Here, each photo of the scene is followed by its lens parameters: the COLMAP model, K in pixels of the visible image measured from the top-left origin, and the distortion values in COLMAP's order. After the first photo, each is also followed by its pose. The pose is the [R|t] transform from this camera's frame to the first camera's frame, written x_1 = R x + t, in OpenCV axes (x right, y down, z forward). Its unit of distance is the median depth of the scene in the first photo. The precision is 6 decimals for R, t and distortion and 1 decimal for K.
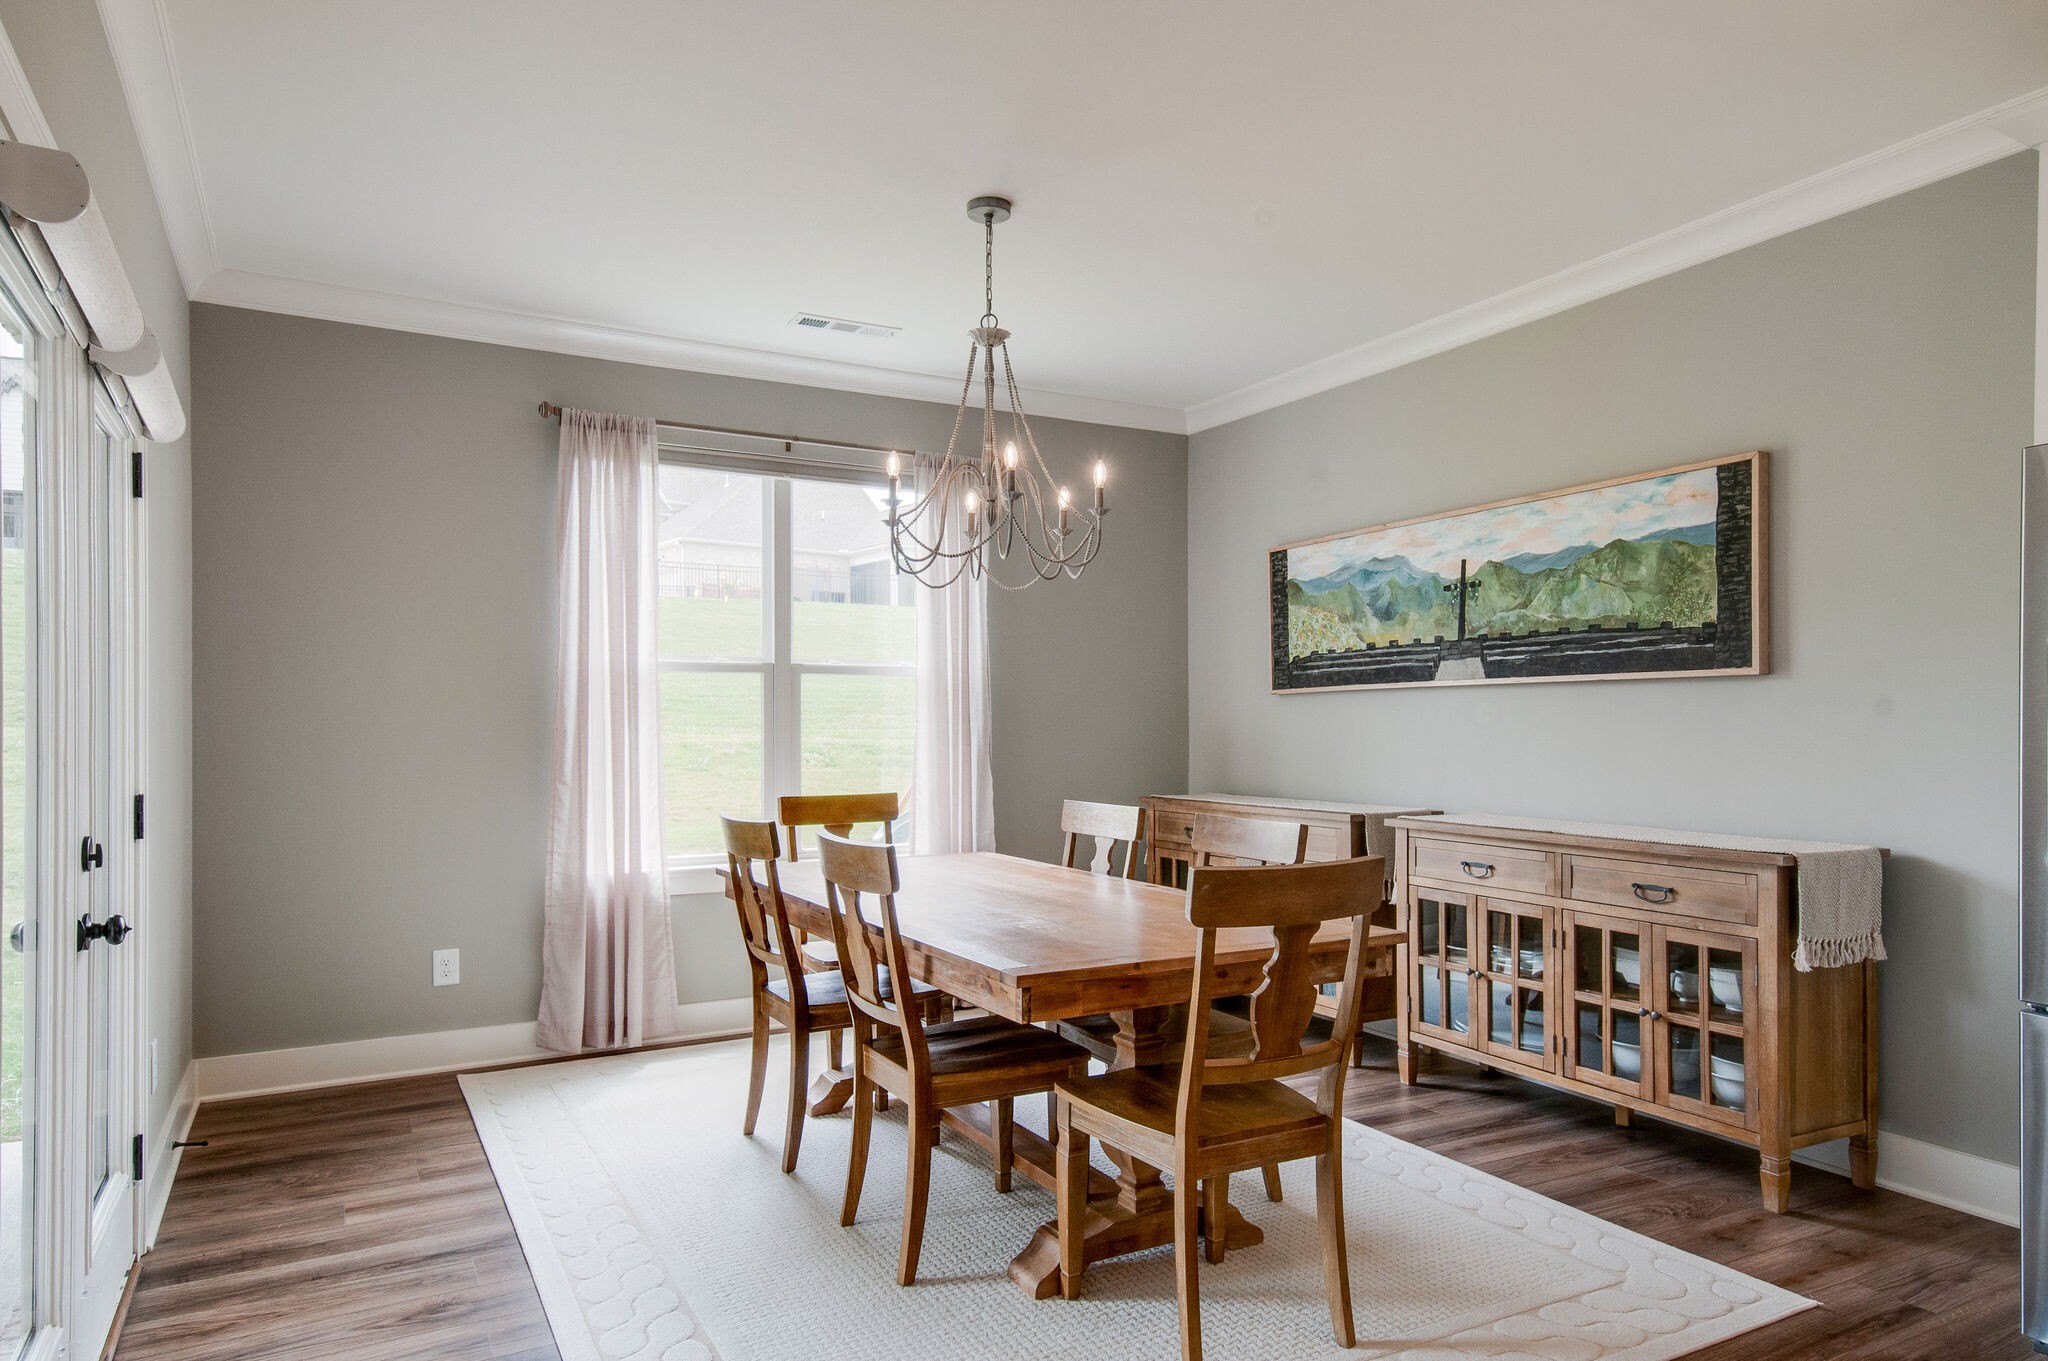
lens RADIAL K [[1265.9, 0, 1013.1], [0, 1265.9, 727.4], [0, 0, 1]] dist [0.044497, -0.012269]
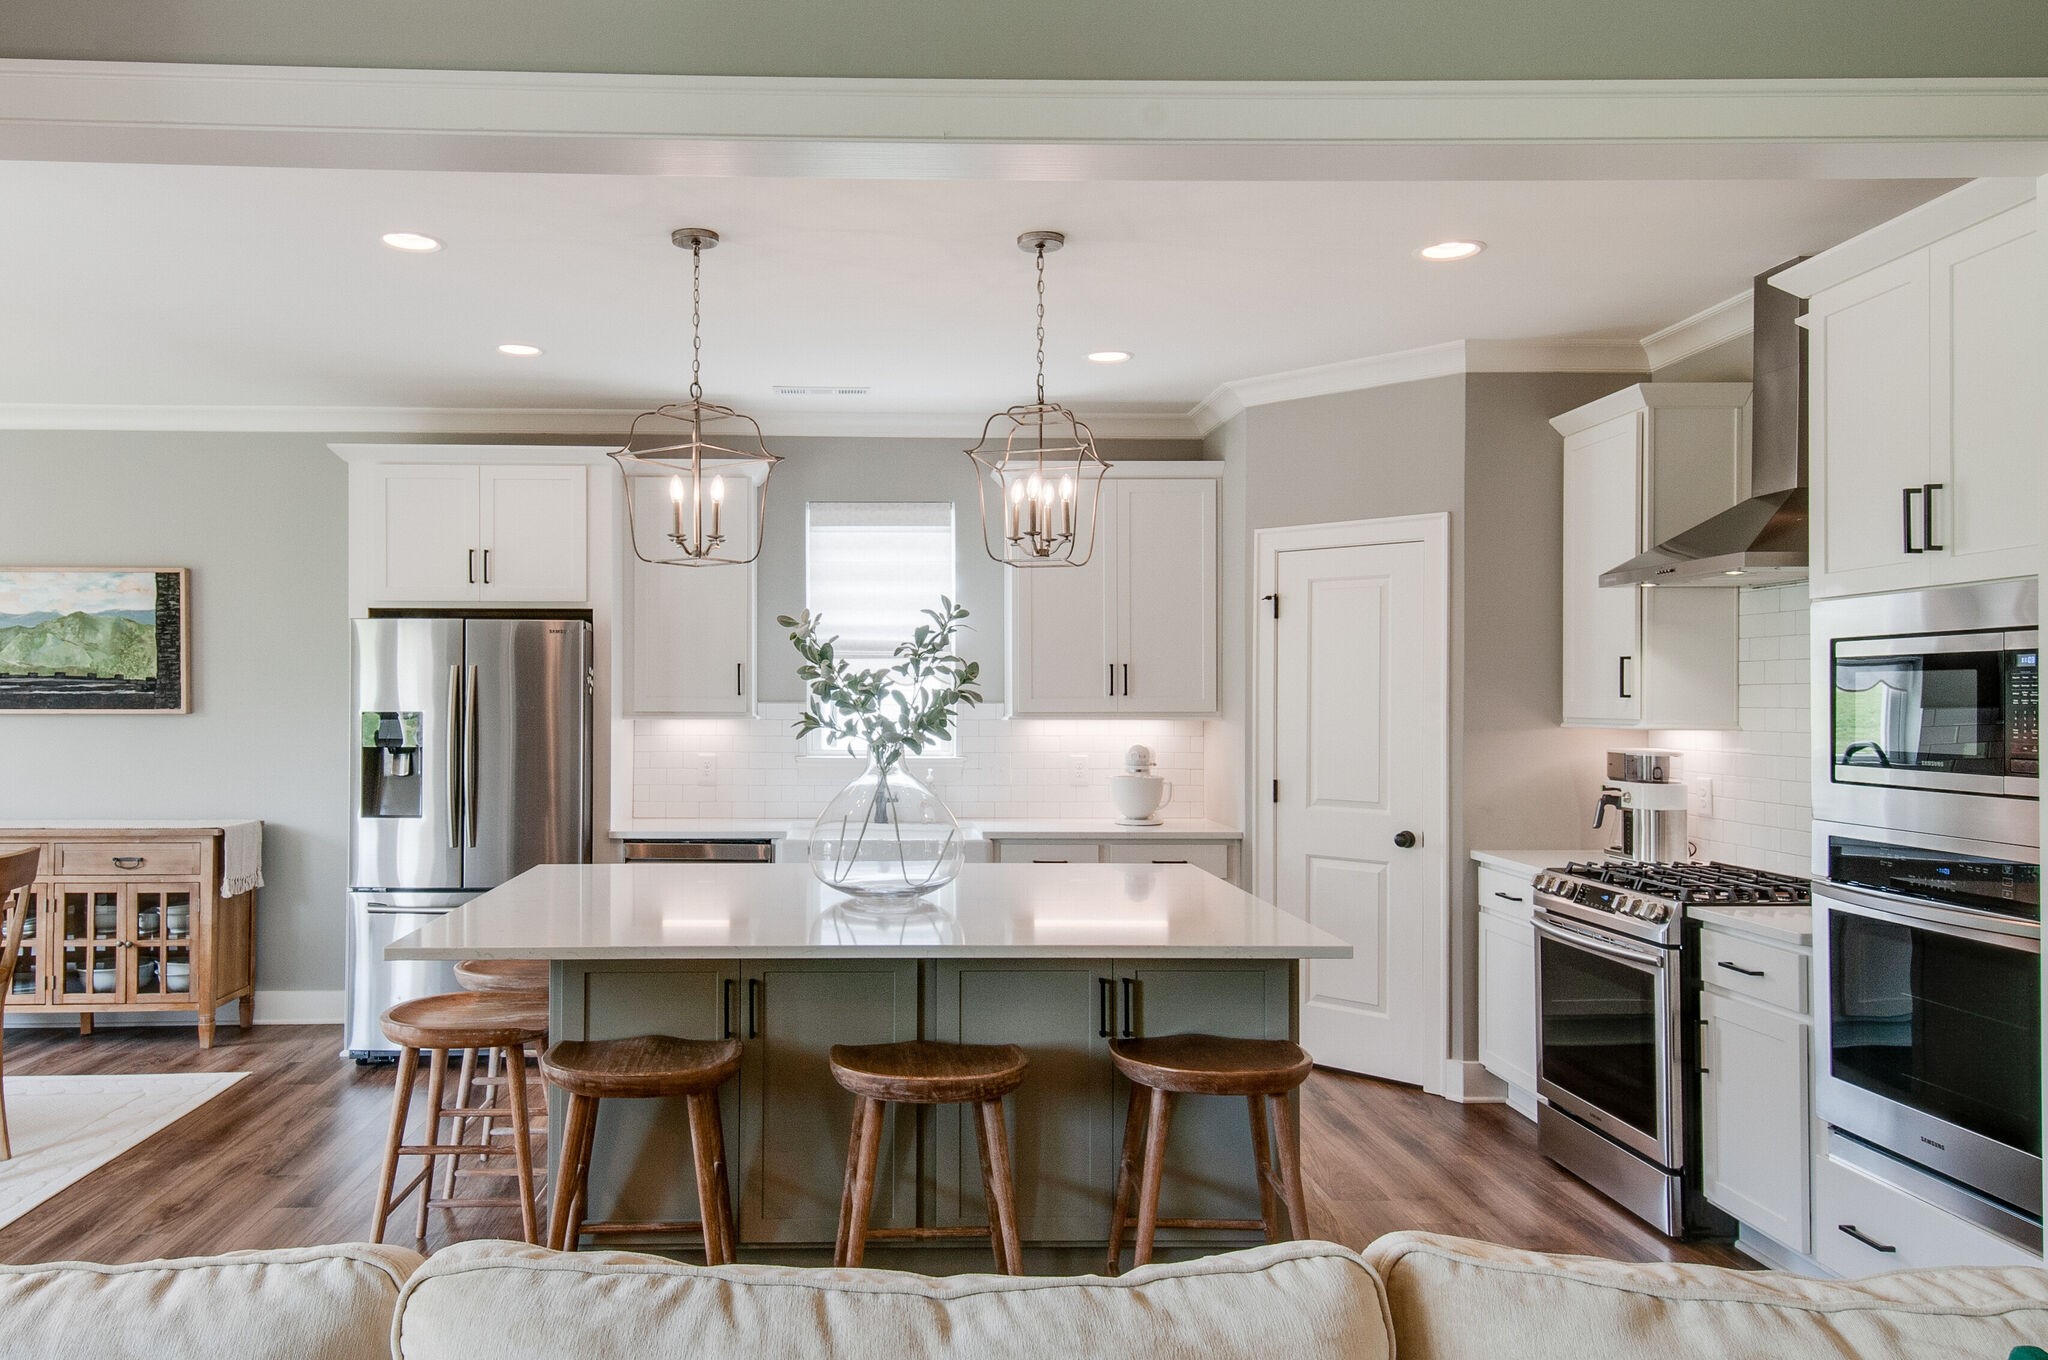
lens RADIAL K [[1425.2, 0, 900.6], [0, 1425.2, 695.1], [0, 0, 1]] dist [0.044243, 0.002189]
pose [[0.444542, 0.005704, 0.895740, -0.561320], [-0.001112, 0.999982, -0.005815, -0.052730], [-0.895757, 0.001589, 0.444541, -0.512202]]
